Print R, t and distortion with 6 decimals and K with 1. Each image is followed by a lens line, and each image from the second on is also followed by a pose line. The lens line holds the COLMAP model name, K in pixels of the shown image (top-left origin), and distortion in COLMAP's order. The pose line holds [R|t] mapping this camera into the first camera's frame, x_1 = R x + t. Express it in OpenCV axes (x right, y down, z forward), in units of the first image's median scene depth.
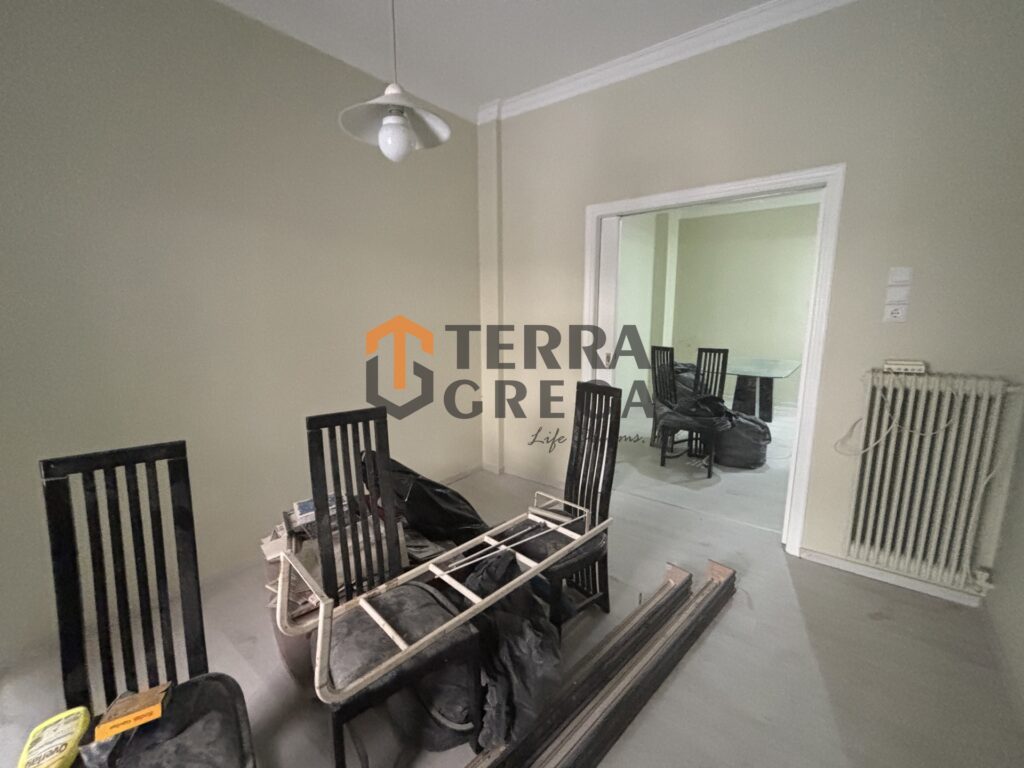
lens RADIAL K [[419.9, 0, 508.7], [0, 419.9, 384.6], [0, 0, 1]] dist [0.001665, -0.000022]
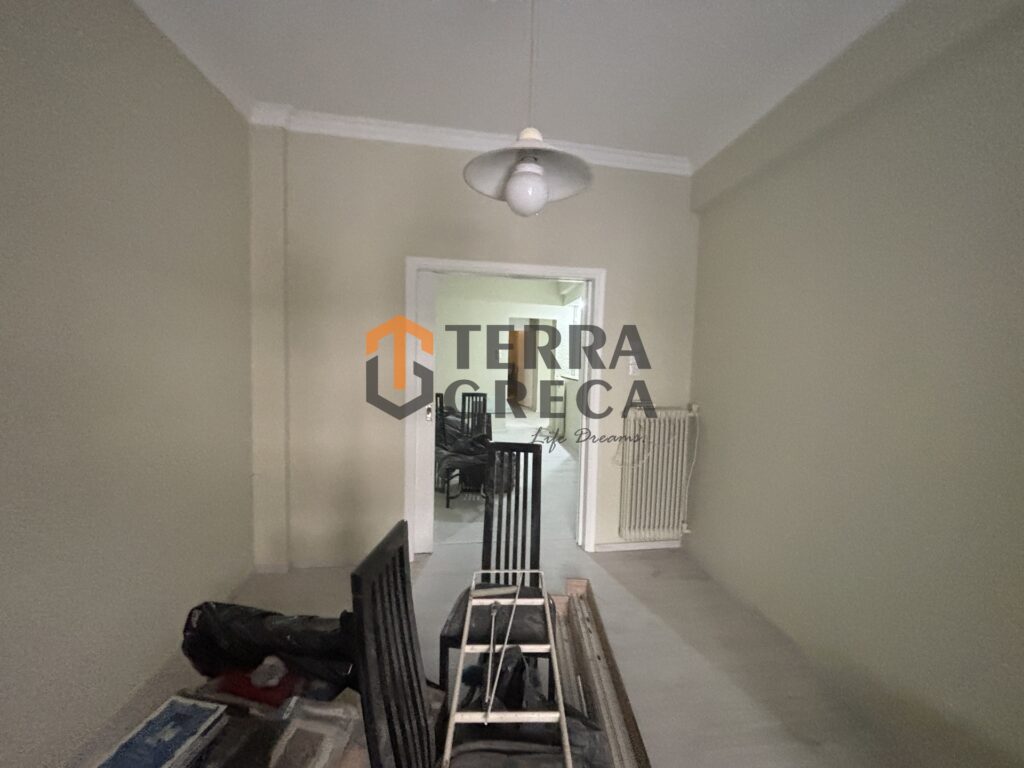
lens RADIAL K [[419.9, 0, 508.7], [0, 419.9, 384.6], [0, 0, 1]] dist [0.001665, -0.000022]
pose [[0.691379, -0.036980, 0.721545, -0.421645], [0.096768, 0.994431, -0.041757, -0.080922], [-0.715983, 0.098692, 0.691107, 0.228966]]
